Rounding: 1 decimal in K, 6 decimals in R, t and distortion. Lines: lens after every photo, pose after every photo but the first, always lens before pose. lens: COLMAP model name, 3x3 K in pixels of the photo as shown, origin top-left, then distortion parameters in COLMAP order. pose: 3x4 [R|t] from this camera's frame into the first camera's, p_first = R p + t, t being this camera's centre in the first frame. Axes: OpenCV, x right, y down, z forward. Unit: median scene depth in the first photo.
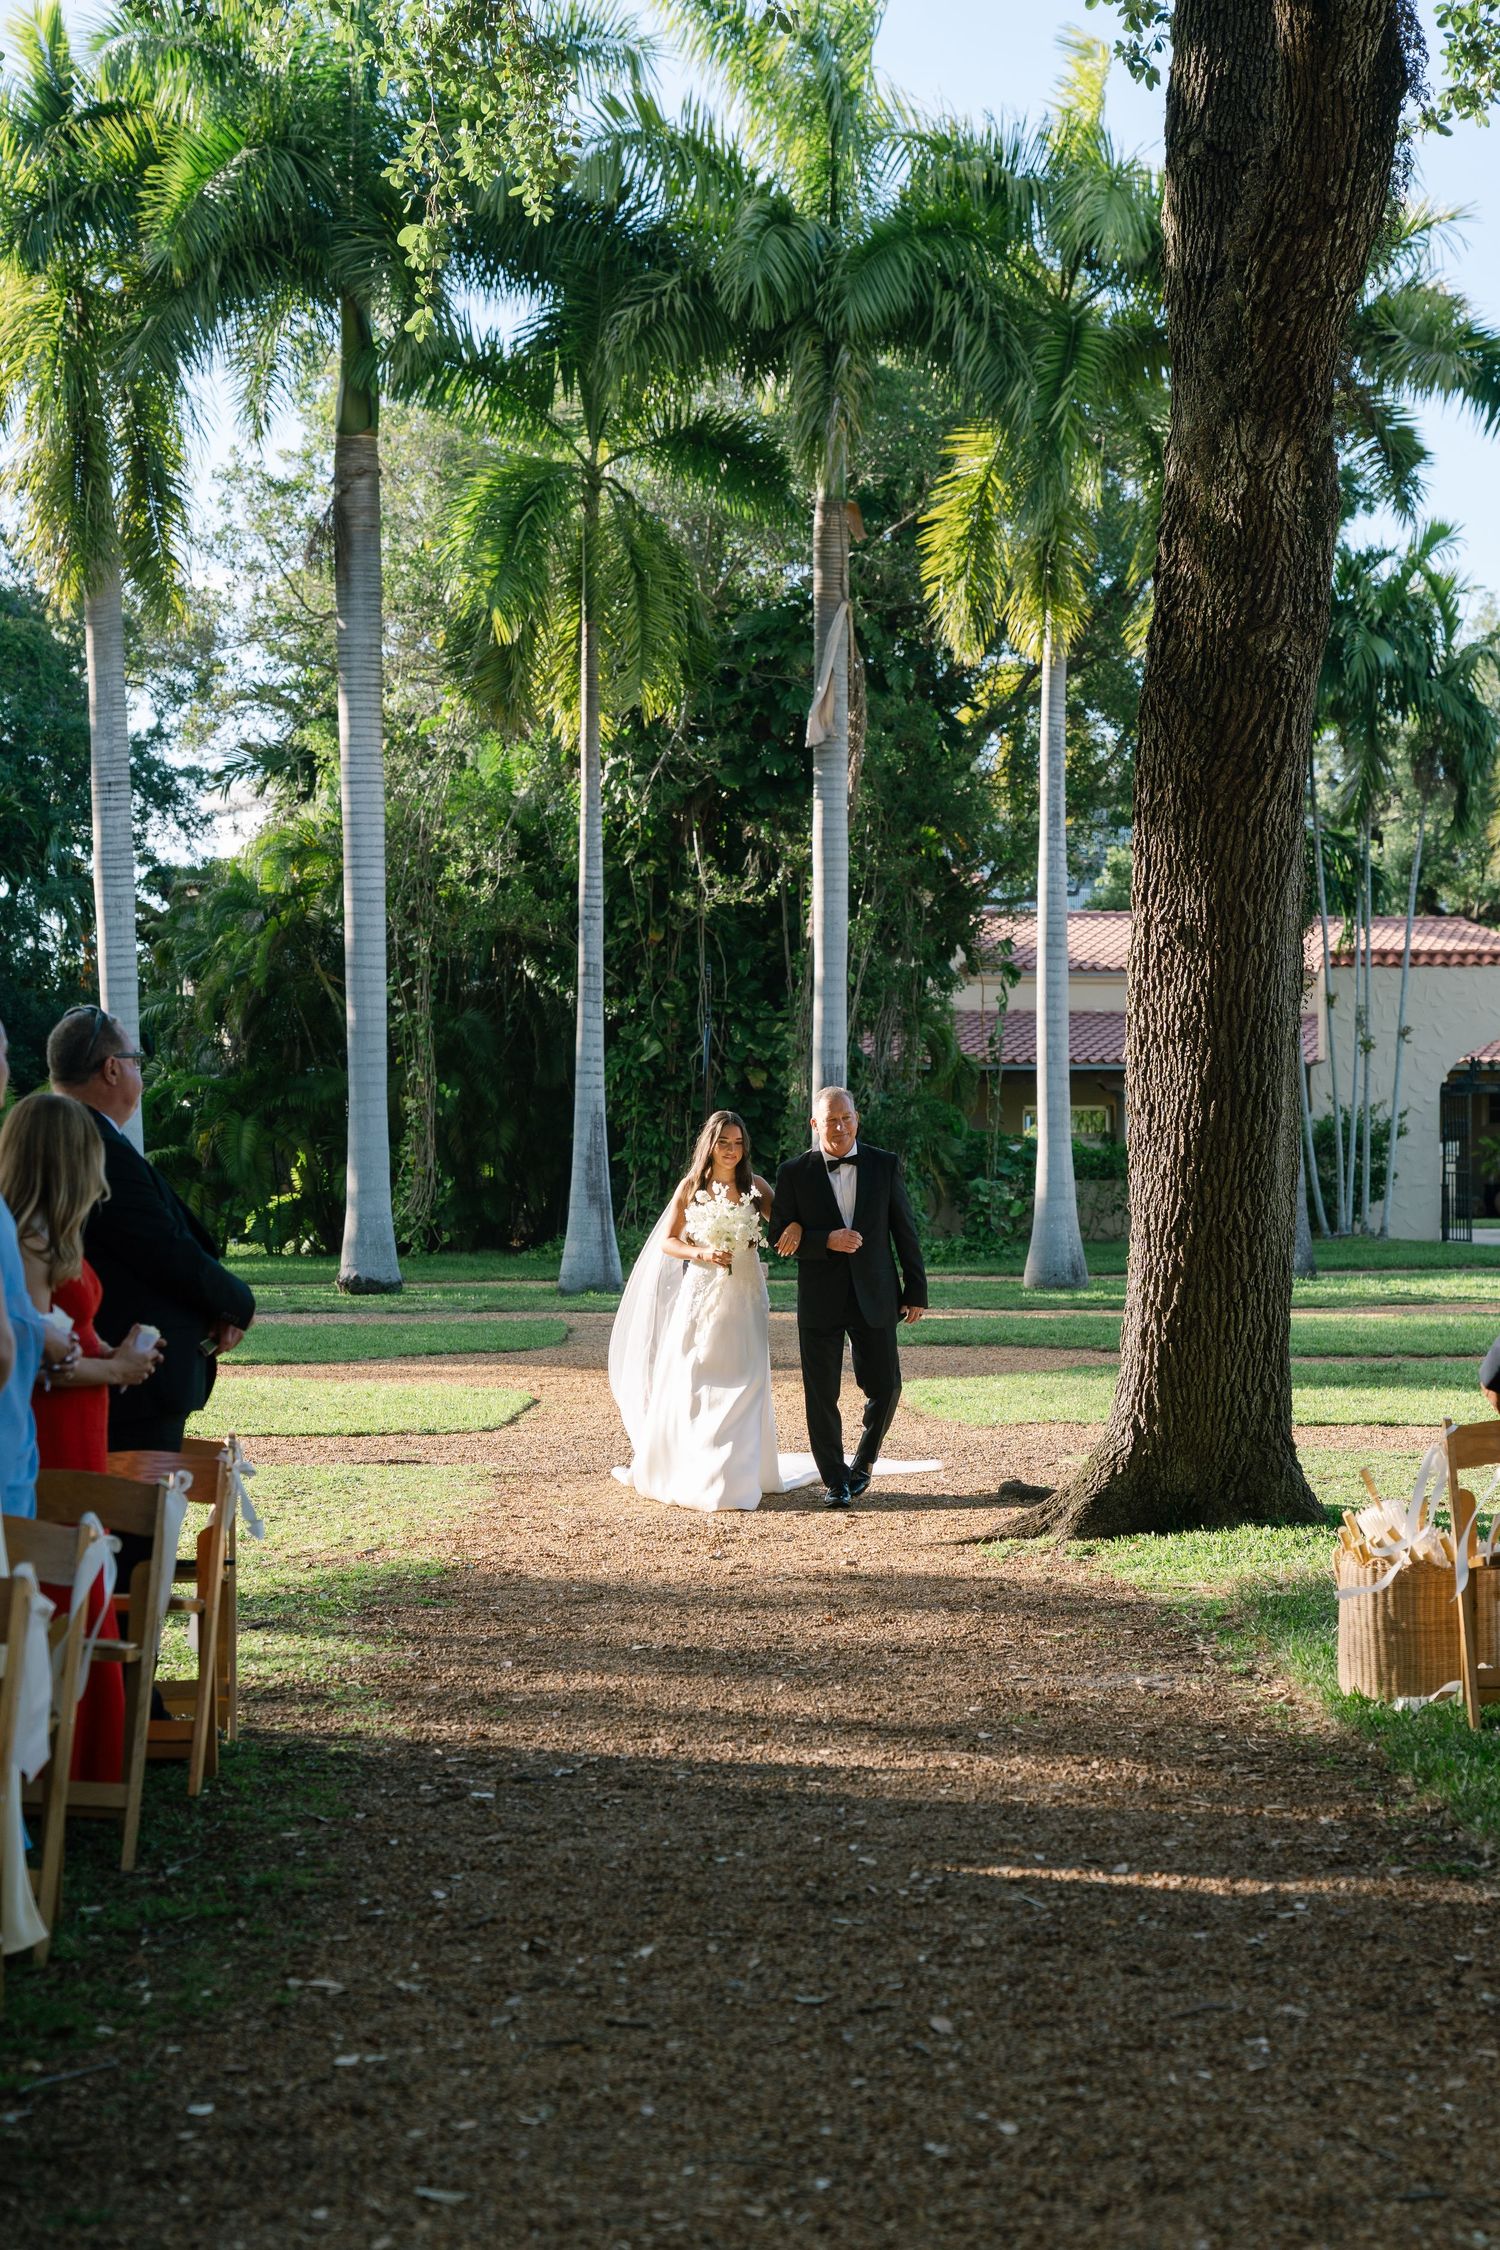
lens RADIAL K [[3503.8, 0, 750.0], [0, 3503.8, 1125.0], [0, 0, 1]] dist [0.049393, 0.054402]
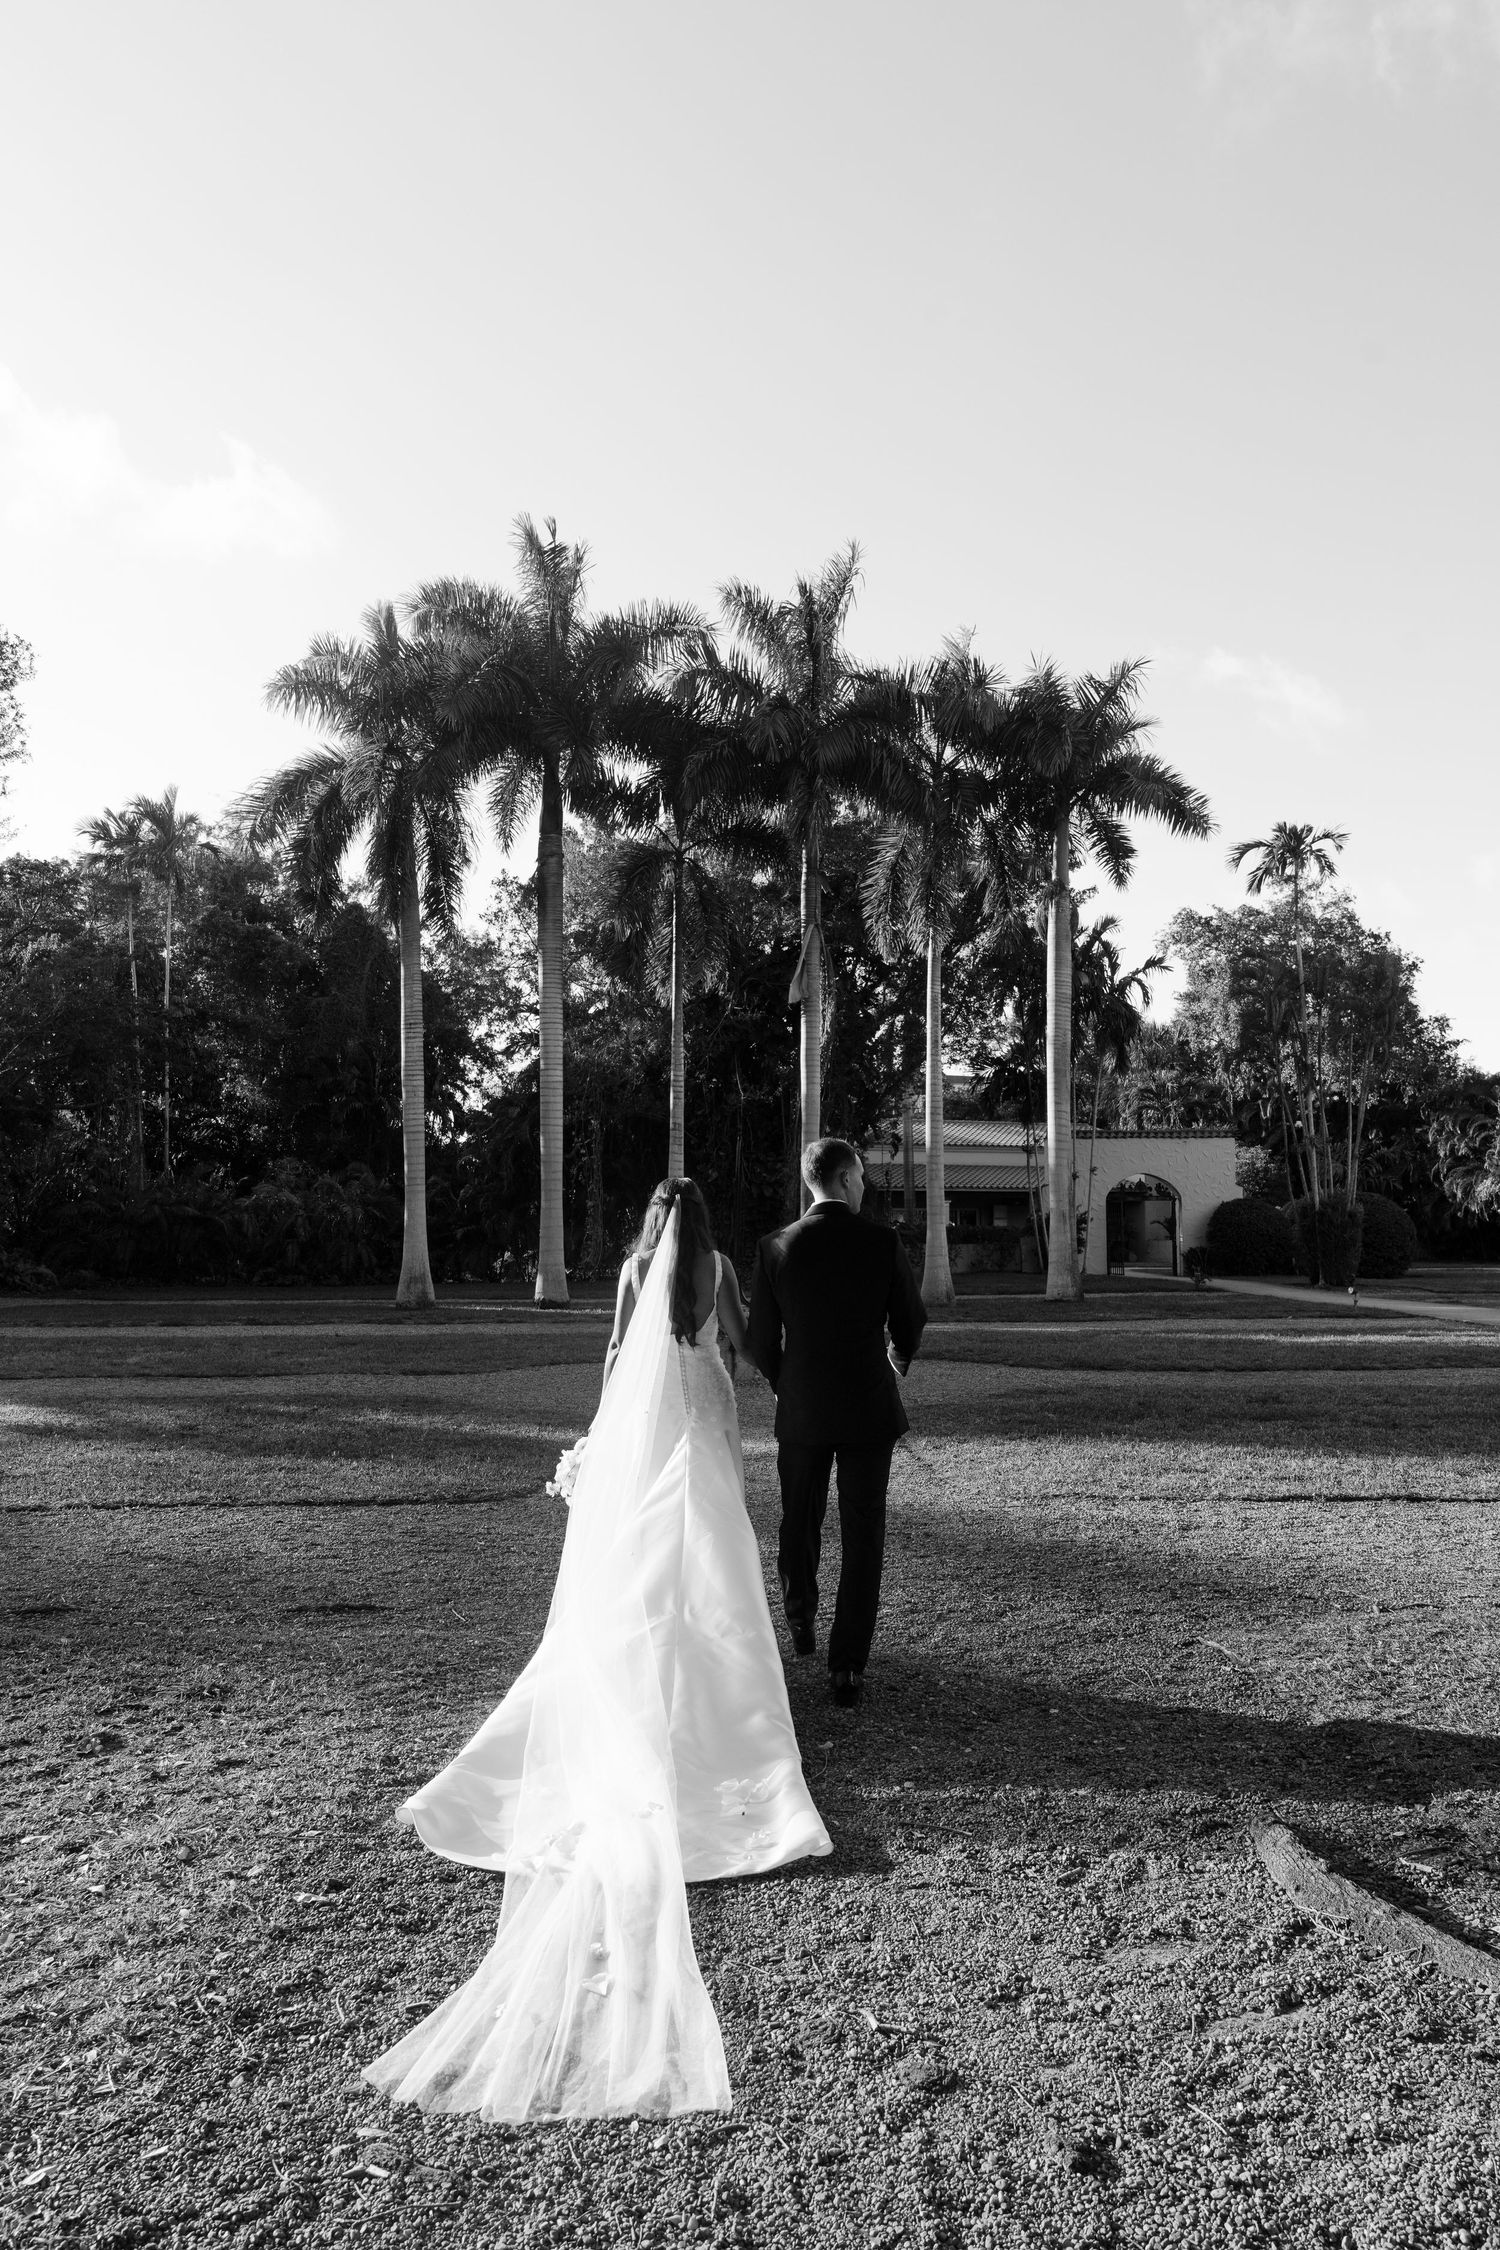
lens RADIAL K [[1473.8, 0, 750.0], [0, 1473.8, 1125.0], [0, 0, 1]] dist [-0.002242, -0.000112]
pose [[0.999948, 0.004079, -0.009350, -0.000592], [-0.004652, 0.998060, -0.062087, 0.001028], [0.009079, 0.062127, 0.998027, 0.245708]]
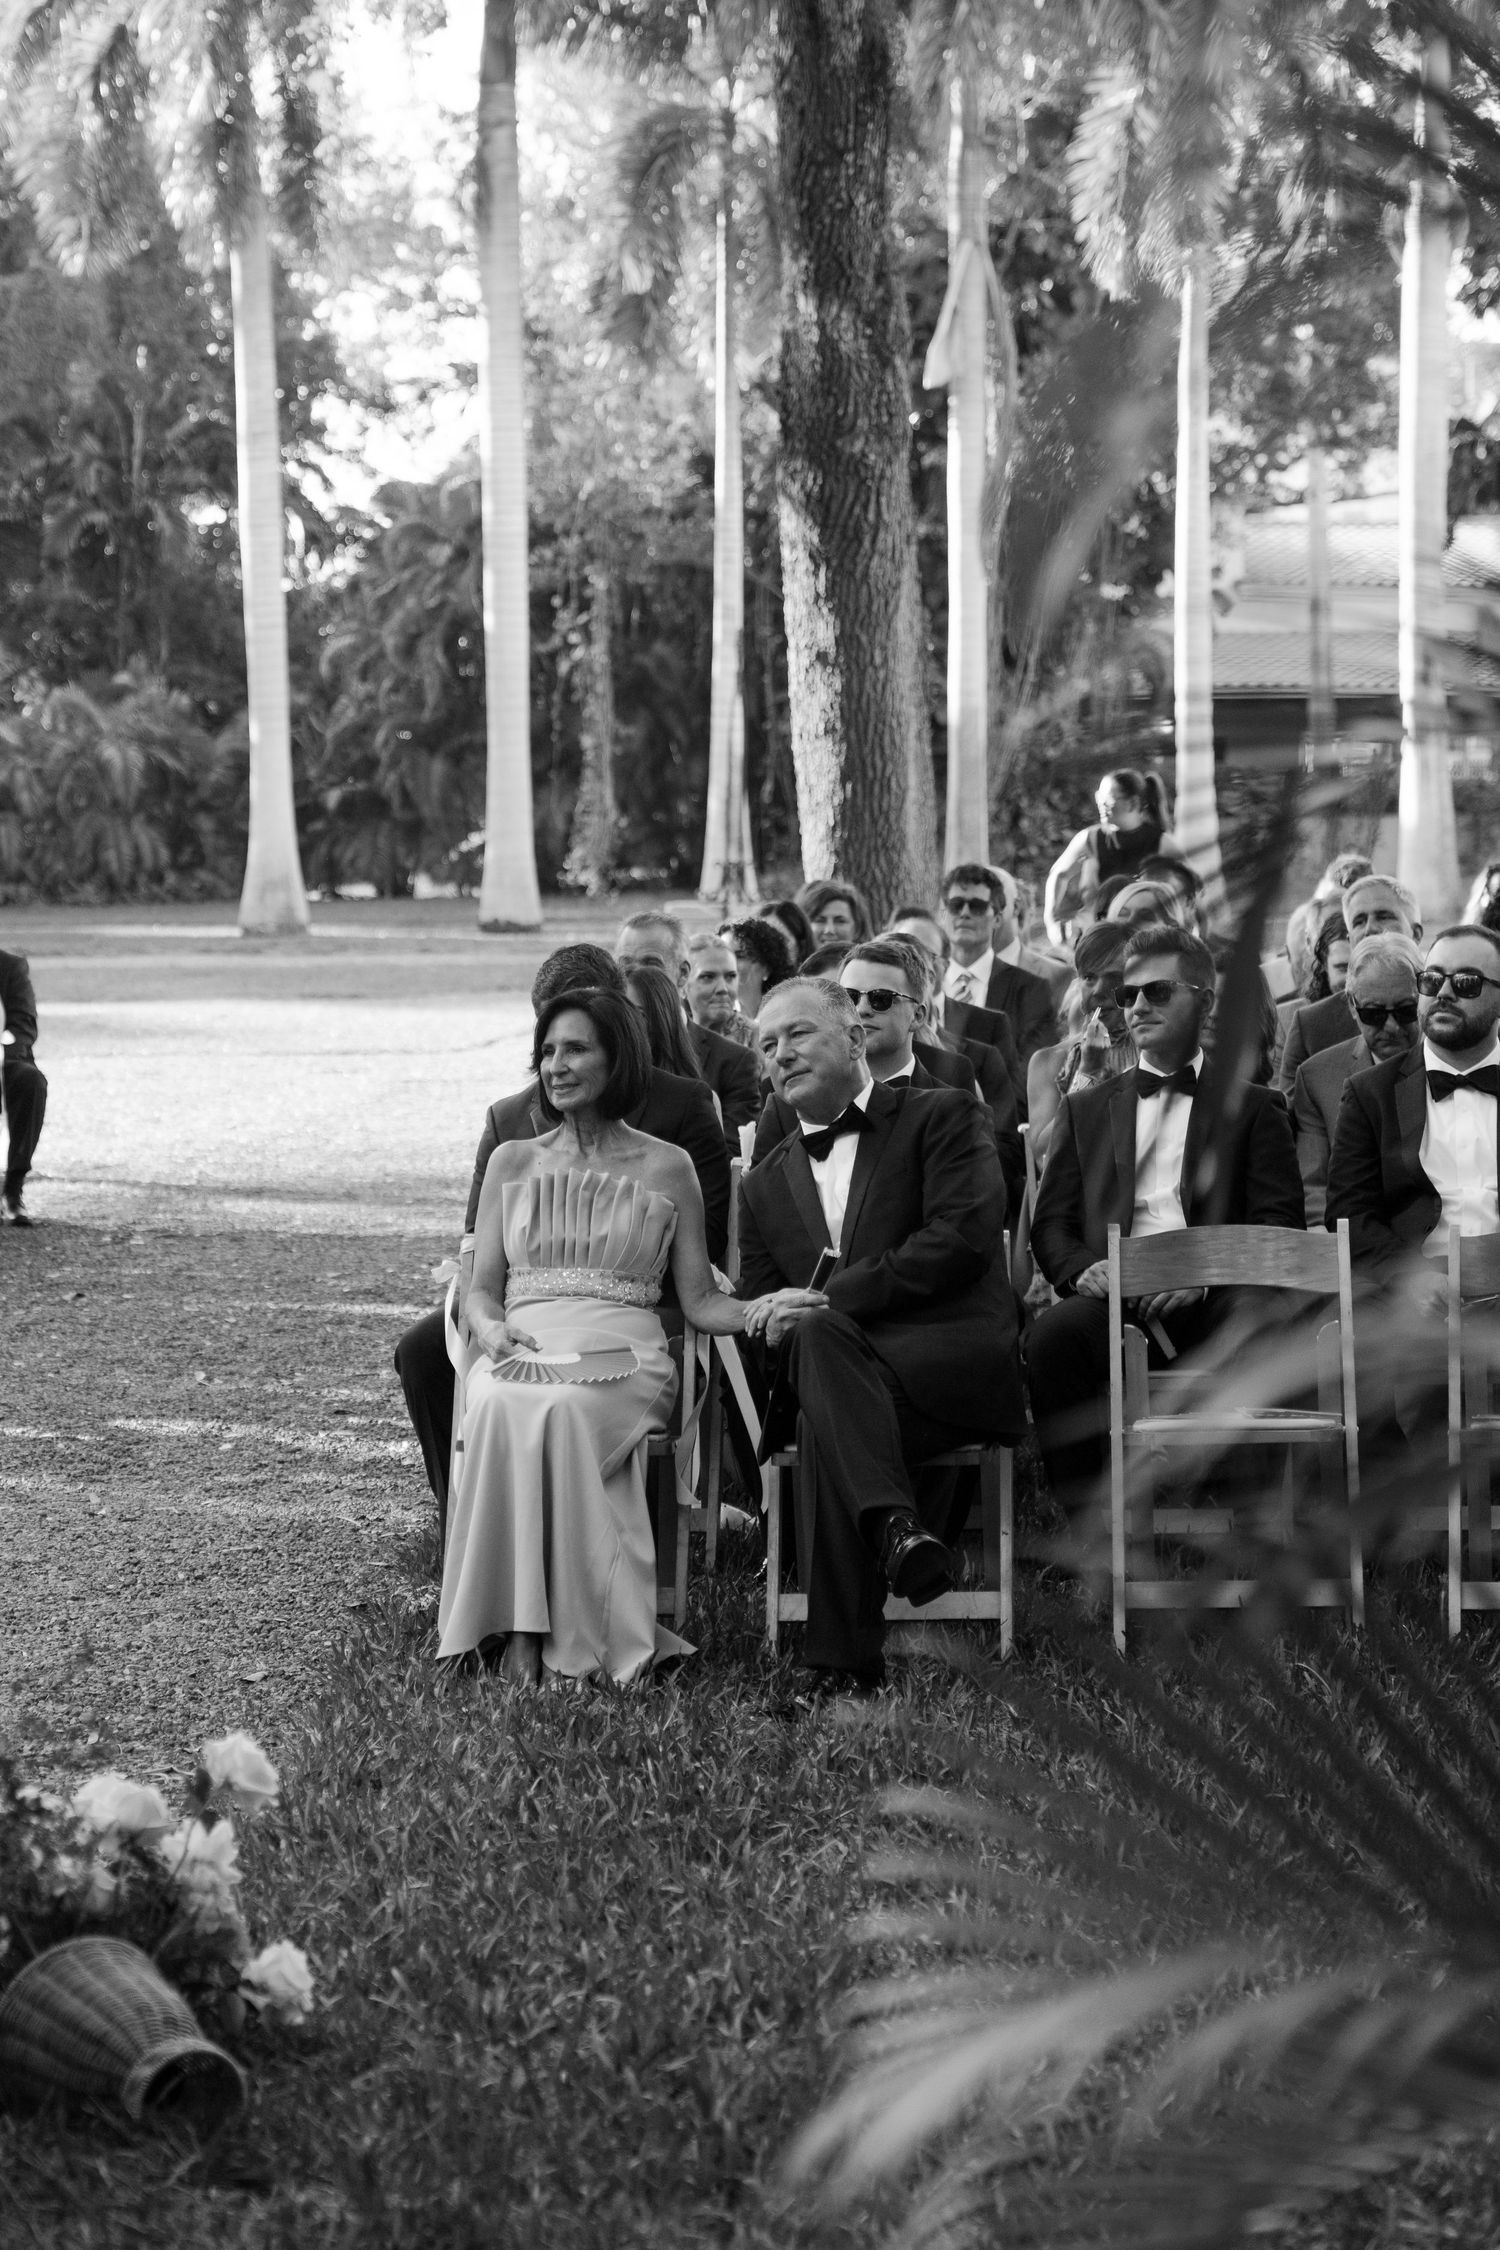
lens RADIAL K [[3990.4, 0, 750.0], [0, 3990.4, 1125.0], [0, 0, 1]] dist [-0.222501, 0.014019]
pose [[0.995895, 0.010706, -0.089885, 0.064994], [-0.002194, 0.995544, 0.094270, -0.005637], [0.090493, -0.093686, 0.991481, -0.138703]]
